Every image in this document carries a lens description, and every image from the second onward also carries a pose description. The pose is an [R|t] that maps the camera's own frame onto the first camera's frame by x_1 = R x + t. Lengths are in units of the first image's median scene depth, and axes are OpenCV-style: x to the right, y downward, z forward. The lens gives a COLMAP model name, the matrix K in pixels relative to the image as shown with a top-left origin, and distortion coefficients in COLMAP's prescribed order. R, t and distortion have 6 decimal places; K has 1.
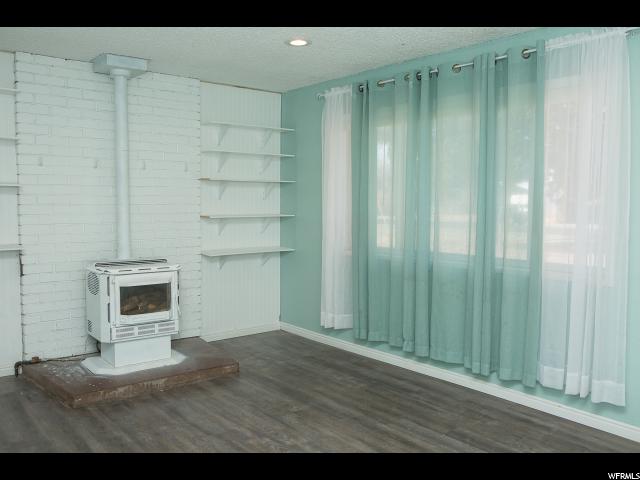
lens RADIAL K [[563.0, 0, 320.0], [0, 563.0, 240.0], [0, 0, 1]] dist [-0.094347, 0.132177]
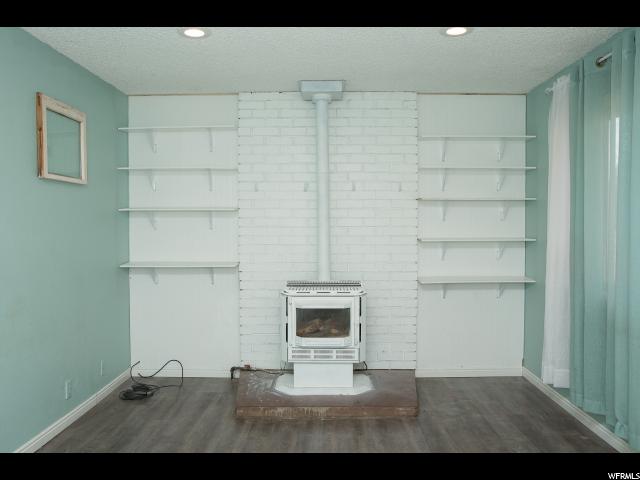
lens RADIAL K [[563.0, 0, 320.0], [0, 563.0, 240.0], [0, 0, 1]] dist [-0.094347, 0.132177]
pose [[0.768377, 0.012477, -0.639876, 0.302947], [-0.037777, 0.998951, -0.025885, -0.013323], [0.638882, 0.044062, 0.768042, 0.224834]]
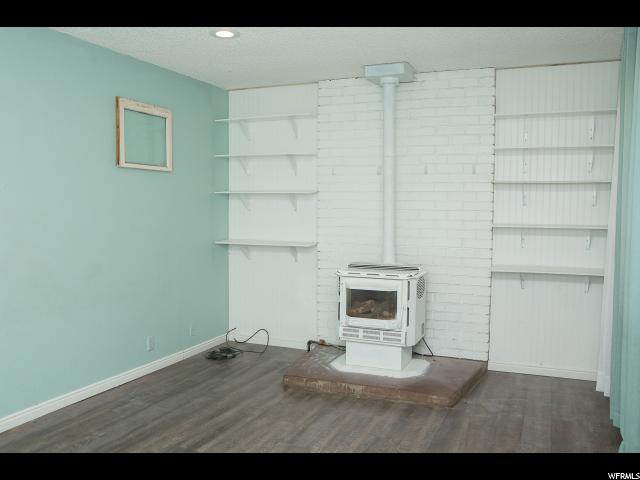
lens RADIAL K [[563.0, 0, 320.0], [0, 563.0, 240.0], [0, 0, 1]] dist [-0.094347, 0.132177]
pose [[0.473369, 0.053478, -0.879239, 0.505820], [-0.065288, 0.997540, 0.025523, -0.027669], [0.878441, 0.045321, 0.475696, 0.420937]]
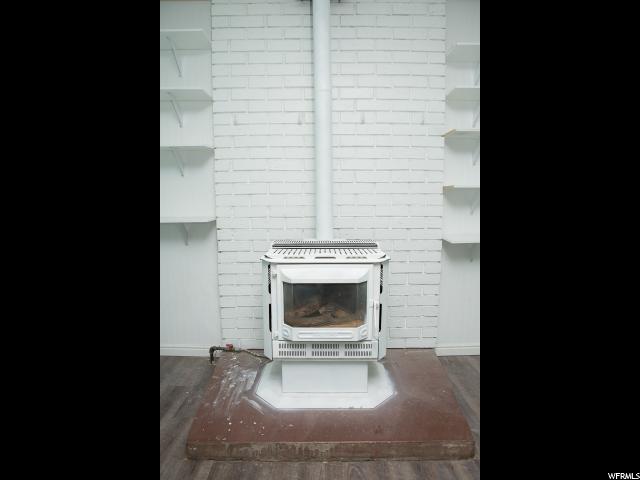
lens RADIAL K [[333.9, 0, 320.0], [0, 333.9, 240.0], [0, 0, 1]] dist [-0.059500, 0.000293]
pose [[0.772869, 0.054341, -0.632235, -0.074272], [-0.035175, 0.998463, 0.042820, 0.015401], [0.633590, -0.010855, 0.773593, 0.676606]]
